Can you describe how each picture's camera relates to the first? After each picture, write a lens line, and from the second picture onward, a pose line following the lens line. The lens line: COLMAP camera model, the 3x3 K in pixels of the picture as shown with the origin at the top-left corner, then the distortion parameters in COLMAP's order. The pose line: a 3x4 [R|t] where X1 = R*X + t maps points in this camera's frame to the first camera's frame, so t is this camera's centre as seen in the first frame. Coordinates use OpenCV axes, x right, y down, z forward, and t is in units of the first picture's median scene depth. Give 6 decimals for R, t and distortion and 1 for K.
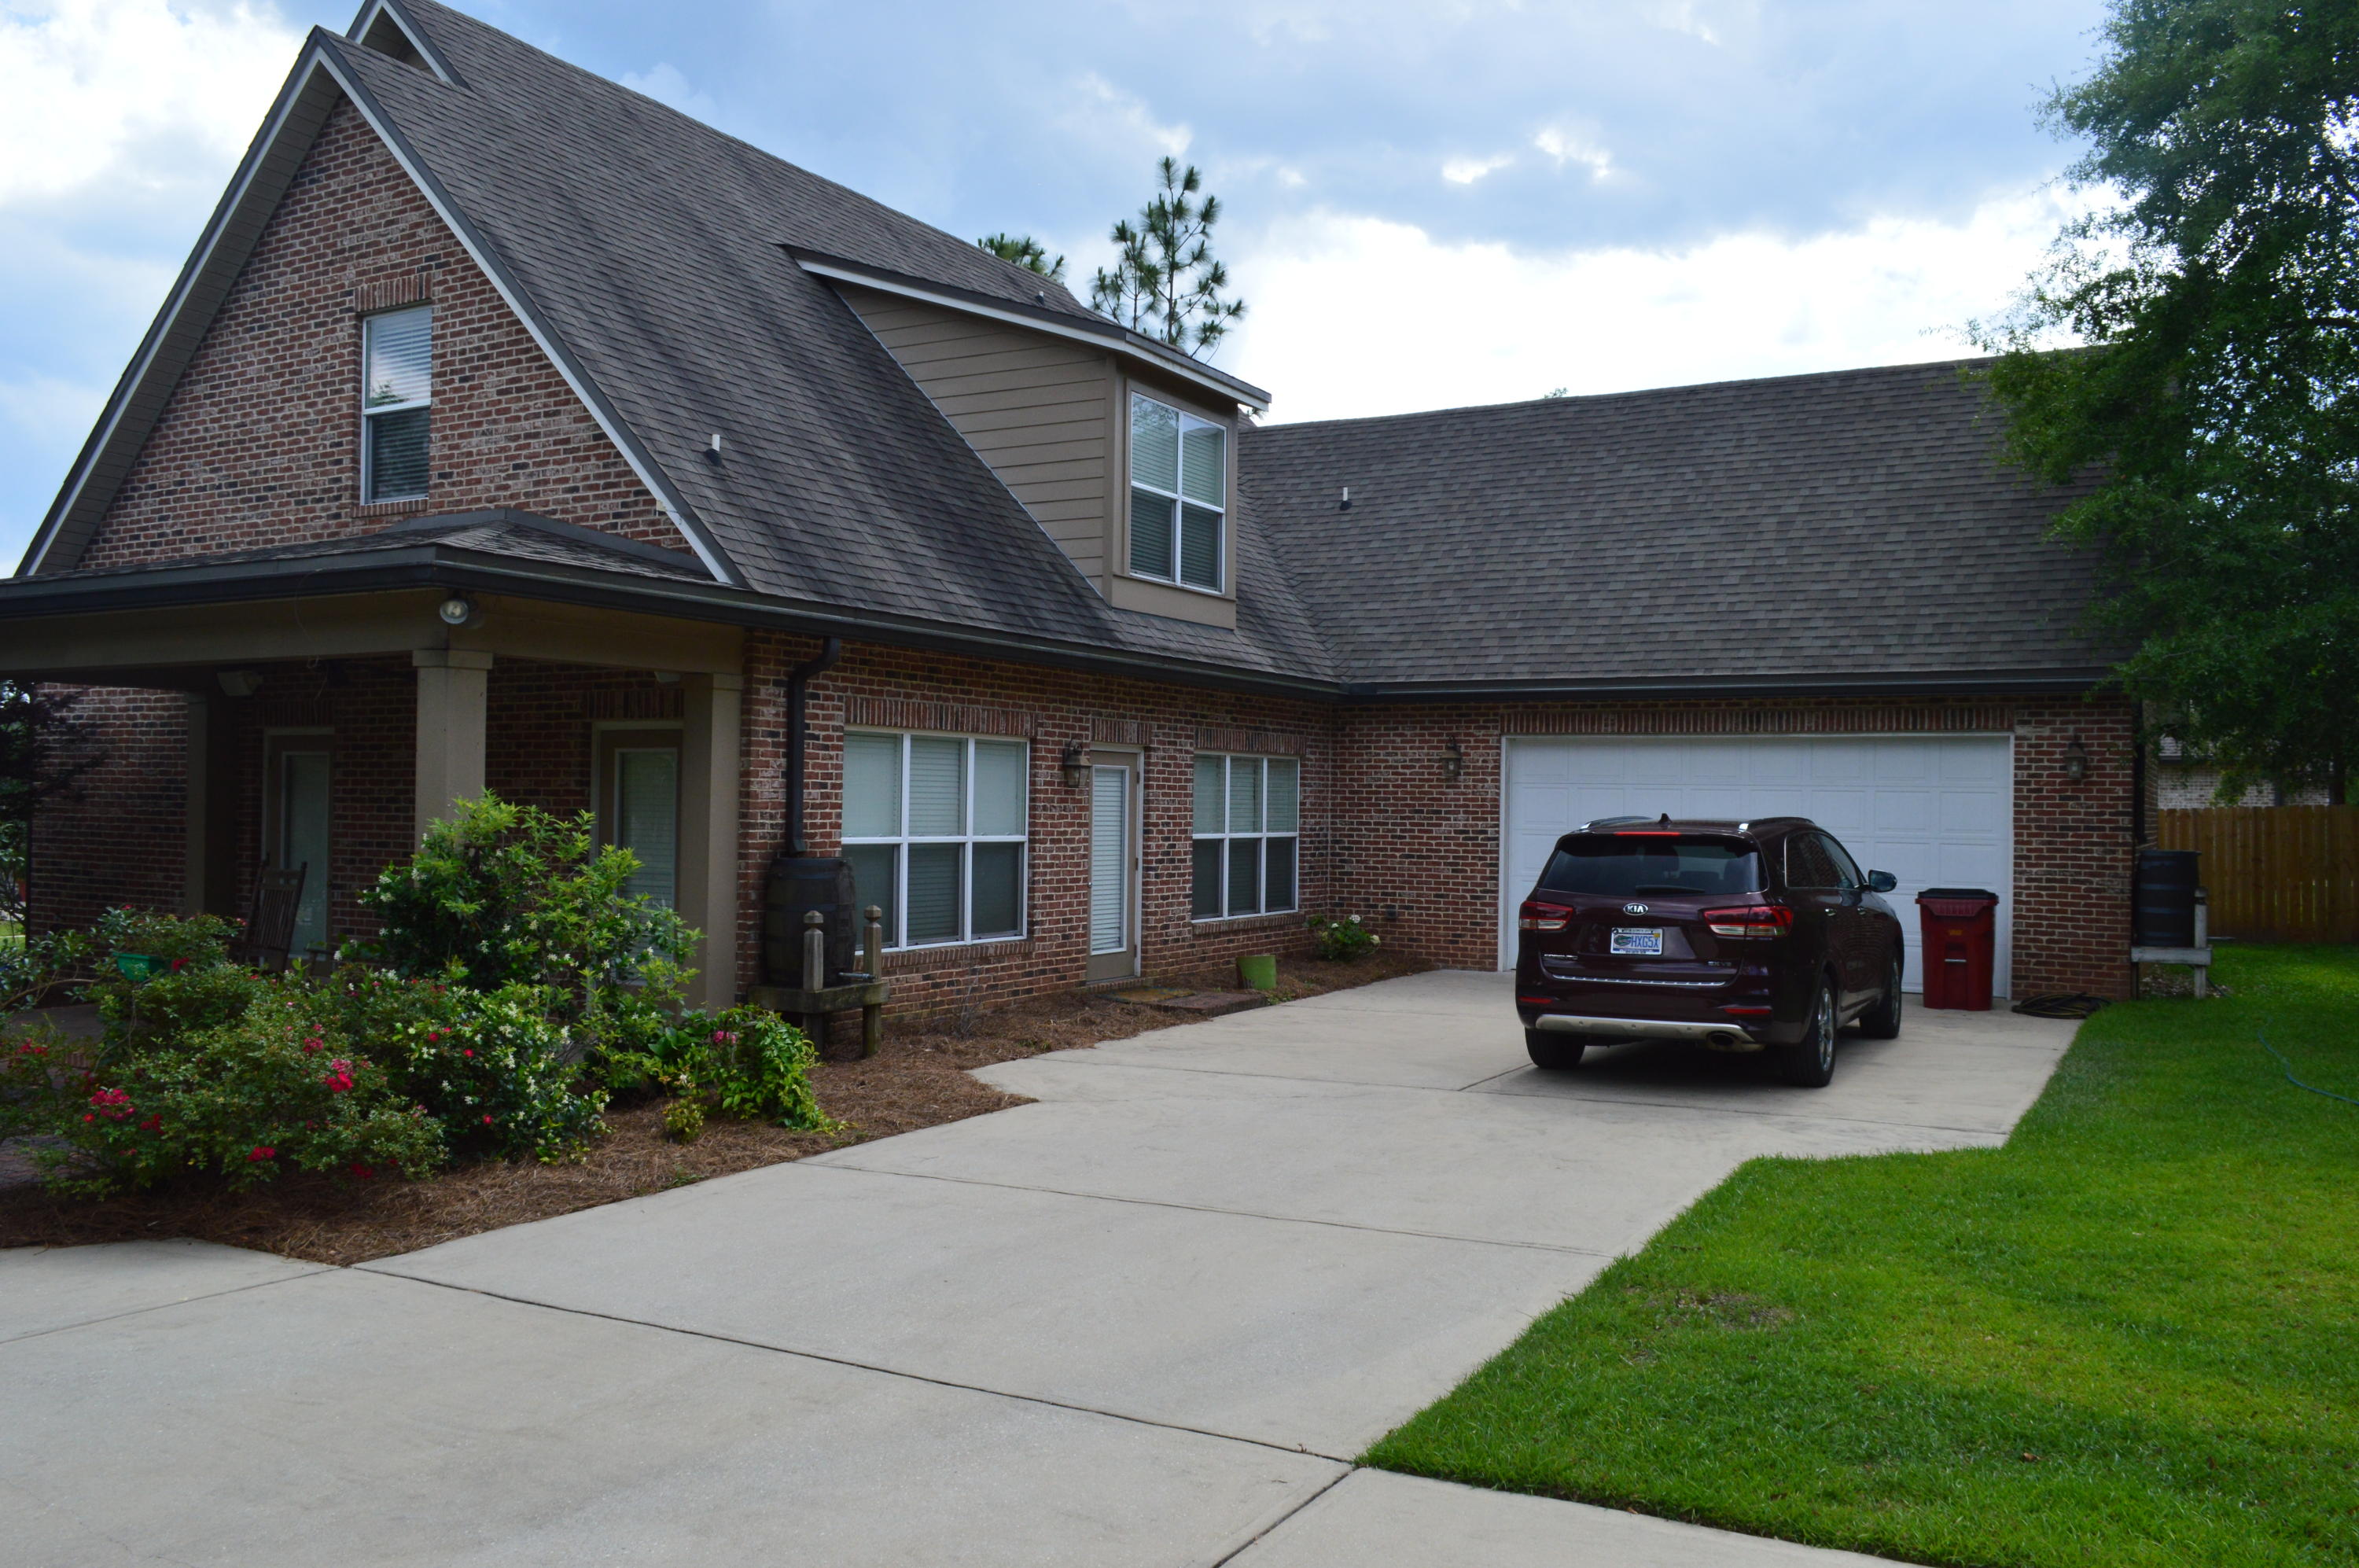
lens RADIAL K [[1854.0, 0, 1181.8], [0, 1854.0, 786.2], [0, 0, 1]] dist [-0.019395, 0.007364]
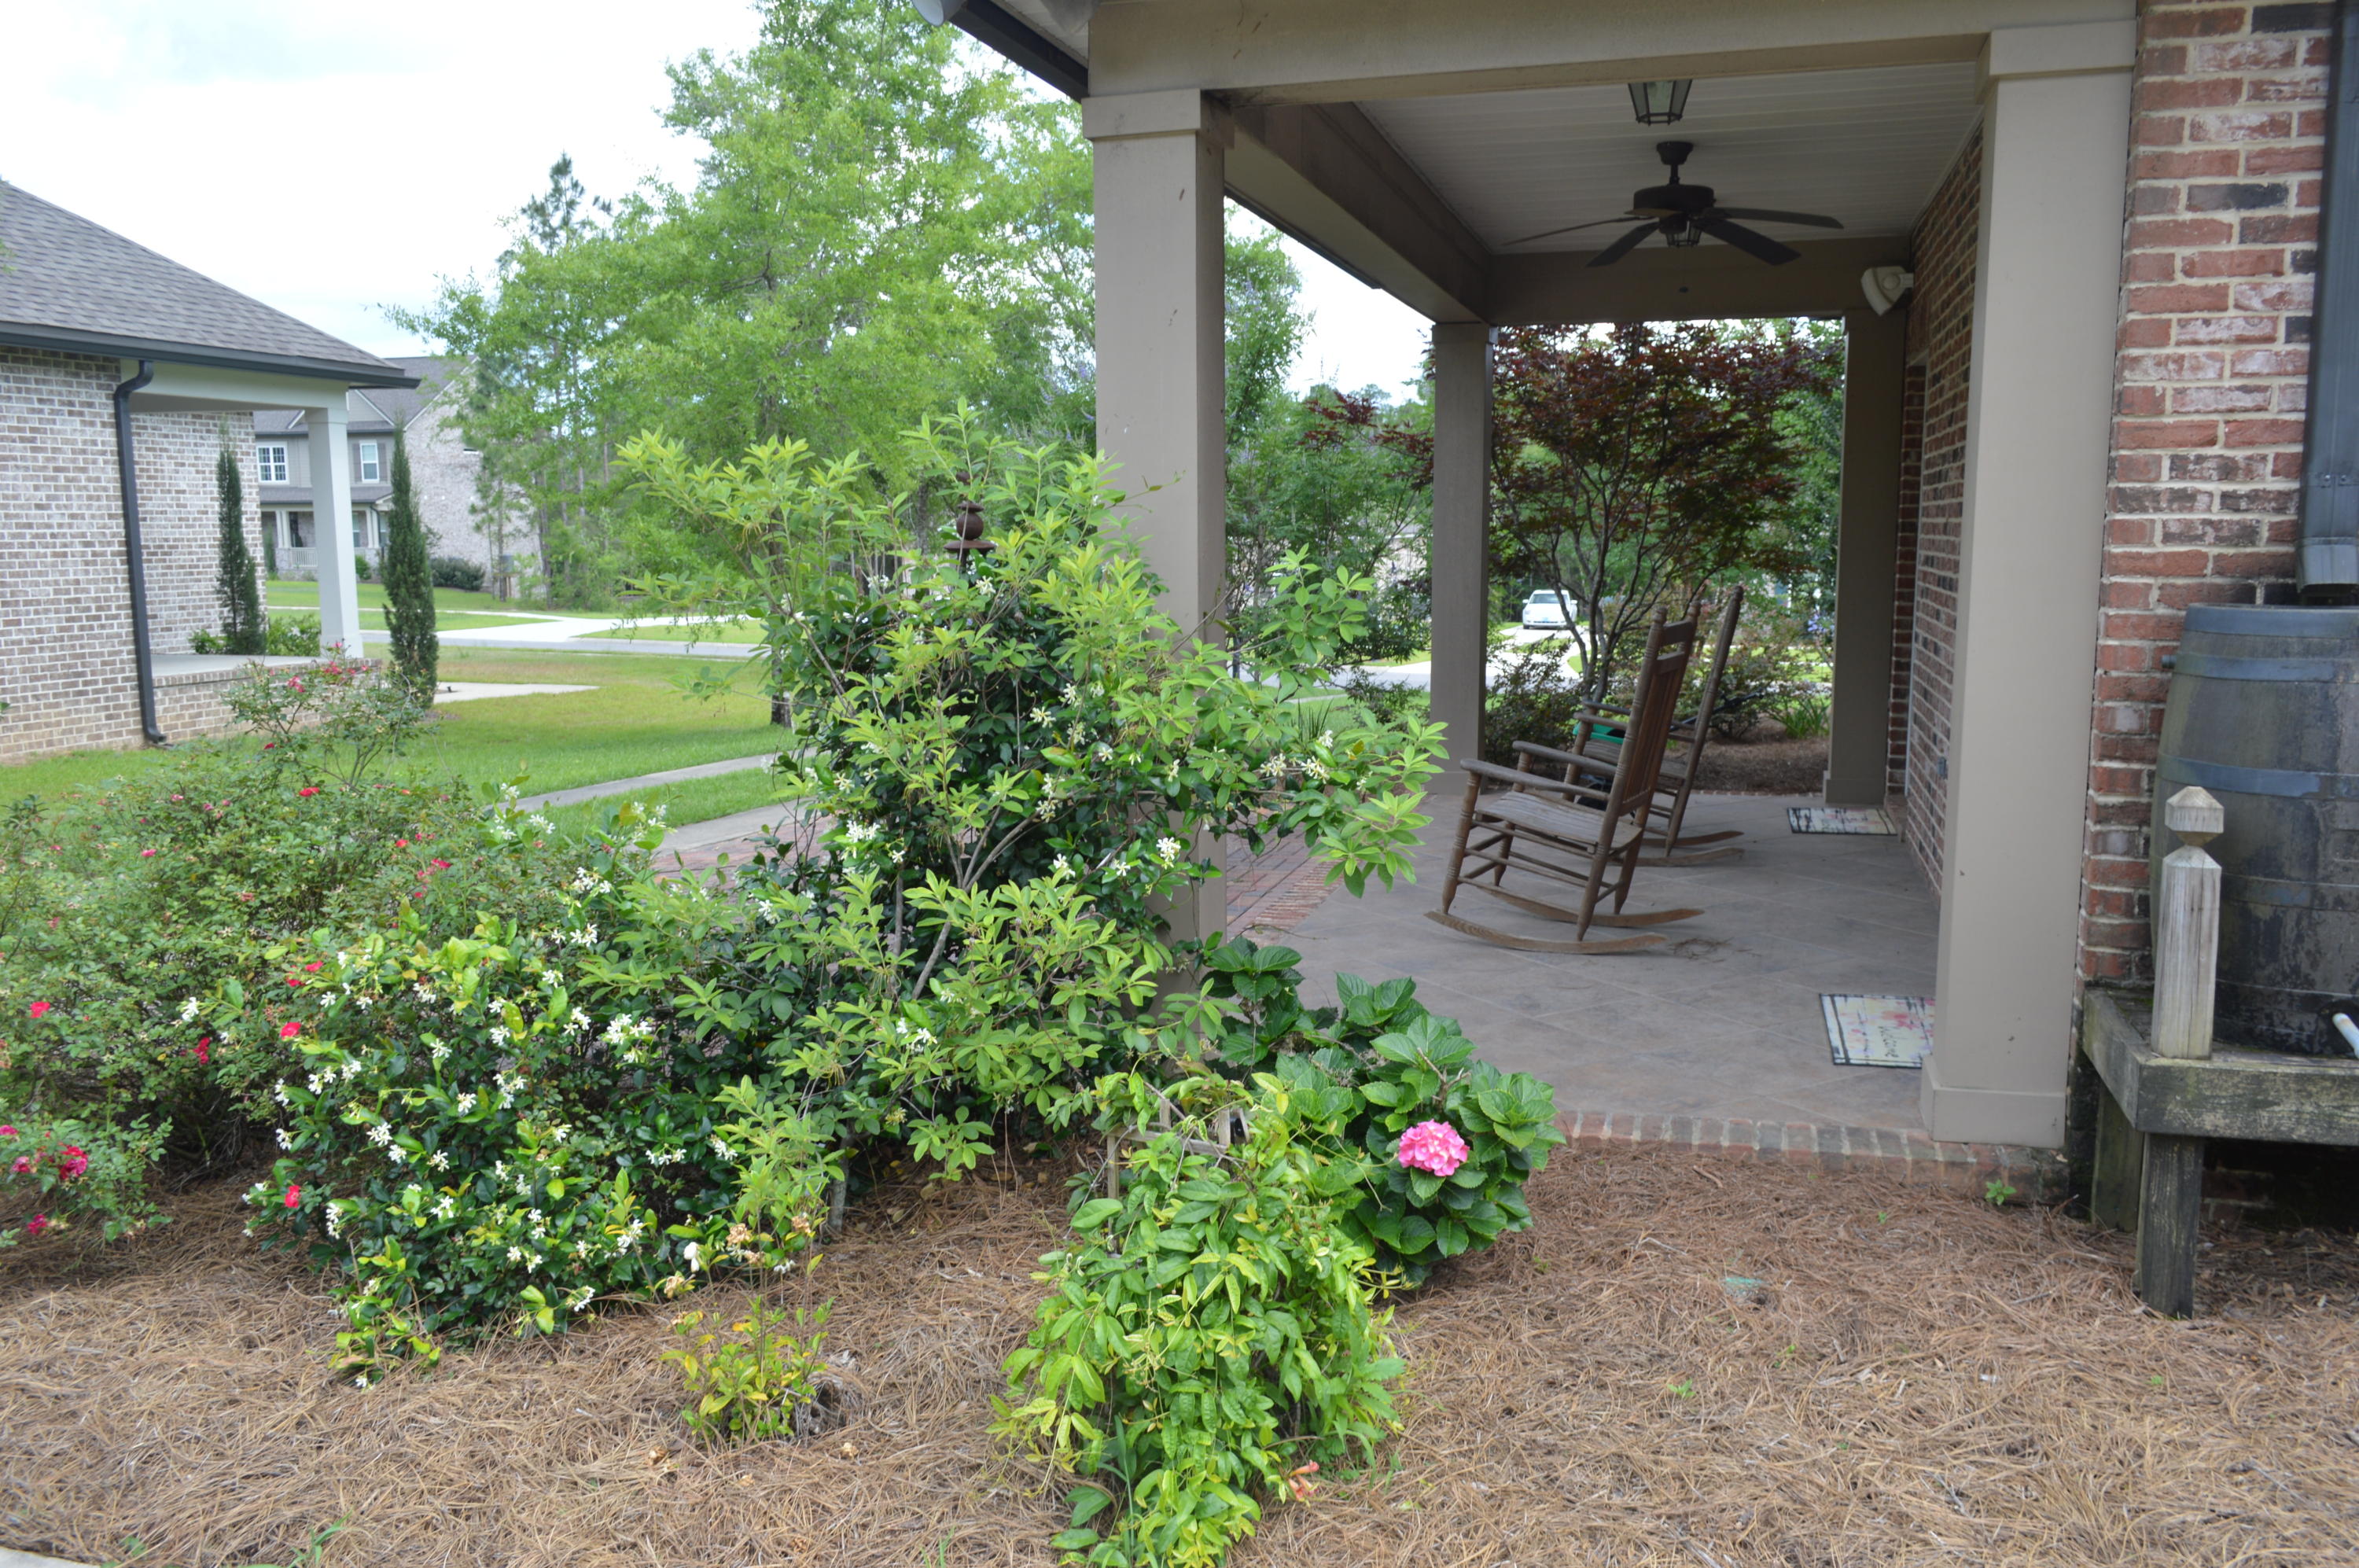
lens RADIAL K [[1854.0, 0, 1181.9], [0, 1854.0, 780.0], [0, 0, 1]] dist [-0.019395, 0.007364]
pose [[0.212592, 0.122967, -0.969373, 0.046959], [0.011597, 0.991663, 0.128338, 0.026284], [0.977072, -0.038525, 0.209393, 0.764466]]
